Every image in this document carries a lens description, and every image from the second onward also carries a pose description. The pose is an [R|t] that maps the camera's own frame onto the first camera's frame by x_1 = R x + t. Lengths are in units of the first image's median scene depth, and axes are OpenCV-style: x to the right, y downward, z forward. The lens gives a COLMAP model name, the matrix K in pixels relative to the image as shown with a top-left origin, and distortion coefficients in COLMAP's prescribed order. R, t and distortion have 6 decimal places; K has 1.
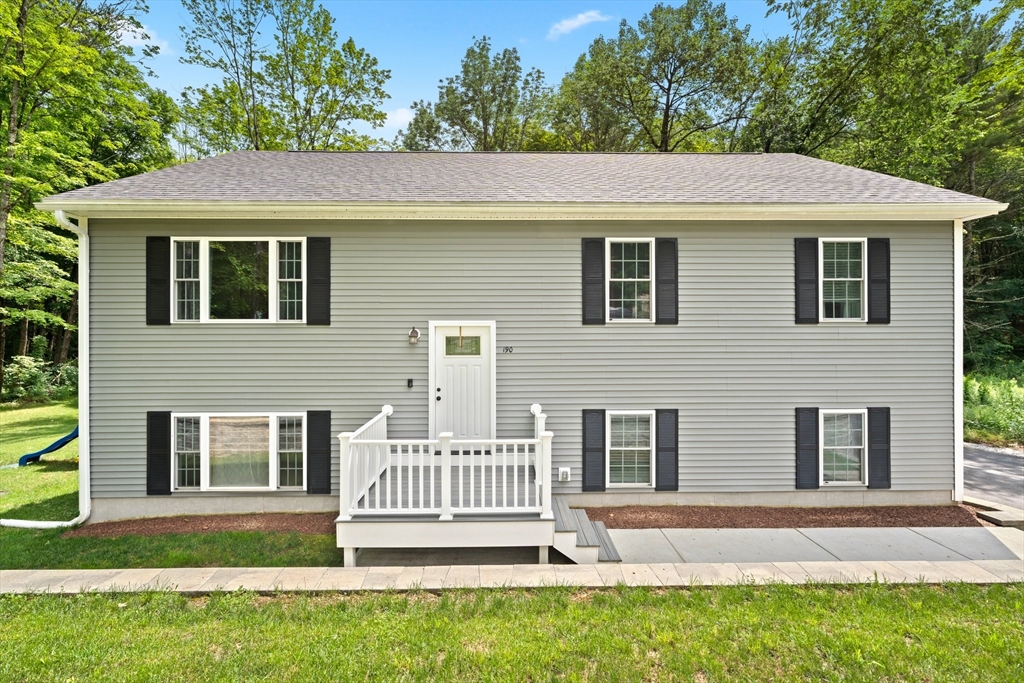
lens RADIAL K [[418.8, 0, 512.7], [0, 418.8, 332.1], [0, 0, 1]] dist [-0.000739, -0.000137]
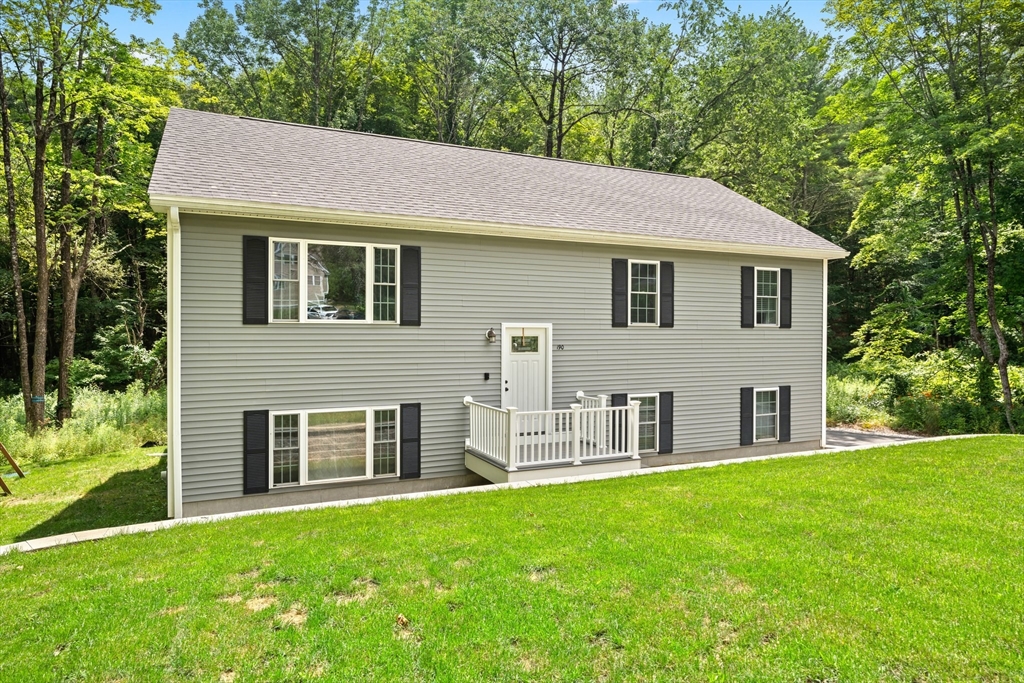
lens RADIAL K [[621.7, 0, 512.0], [0, 621.7, 341.5], [0, 0, 1]] dist [0.002906, 0.000521]
pose [[0.916645, -0.001758, 0.399698, -0.867458], [-0.003427, 0.999919, 0.012258, 0.003576], [-0.399687, -0.012606, 0.916565, -0.604449]]
